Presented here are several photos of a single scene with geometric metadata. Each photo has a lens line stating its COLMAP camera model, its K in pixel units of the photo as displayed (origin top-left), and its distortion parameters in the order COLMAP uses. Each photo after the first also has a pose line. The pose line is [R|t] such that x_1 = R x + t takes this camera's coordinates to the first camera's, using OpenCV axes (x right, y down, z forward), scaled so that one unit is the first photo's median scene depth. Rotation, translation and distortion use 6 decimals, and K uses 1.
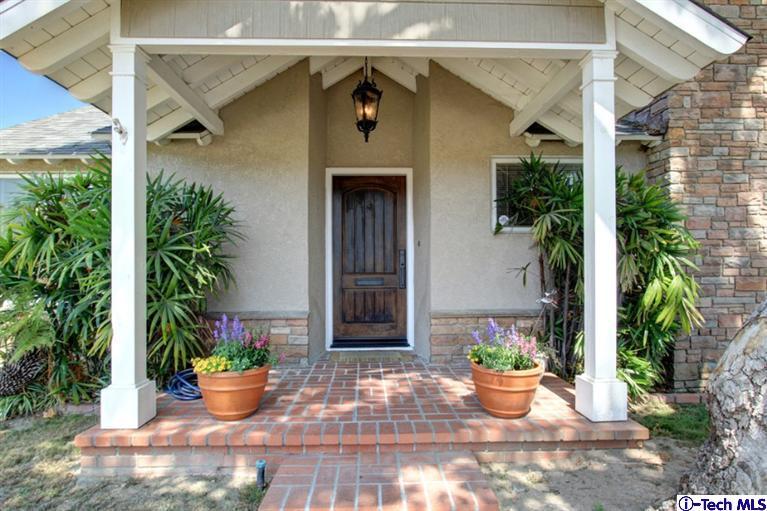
lens RADIAL K [[428.3, 0, 383.5], [0, 428.3, 255.5], [0, 0, 1]] dist [-0.008418, -0.000168]
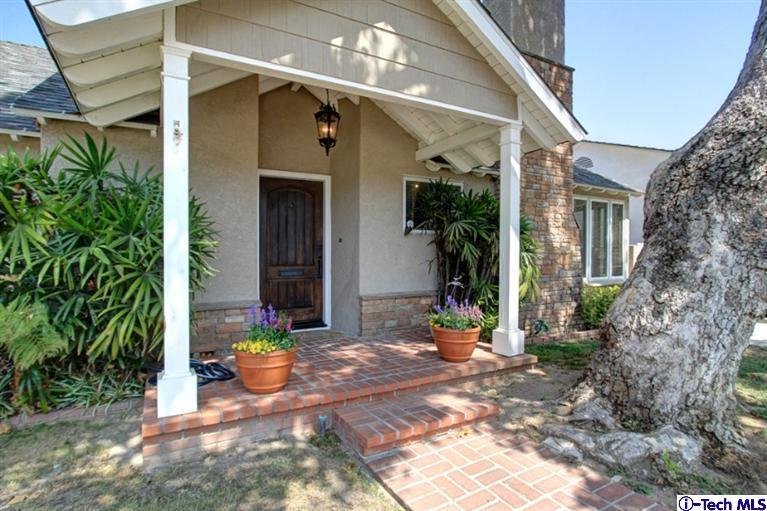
lens RADIAL K [[404.2, 0, 383.5], [0, 404.2, 255.5], [0, 0, 1]] dist [-0.003609, -0.001193]
pose [[0.885069, 0.000566, 0.465459, -0.425647], [-0.010878, 0.999751, 0.019468, -0.010032], [-0.465332, -0.022293, 0.884855, -0.079415]]
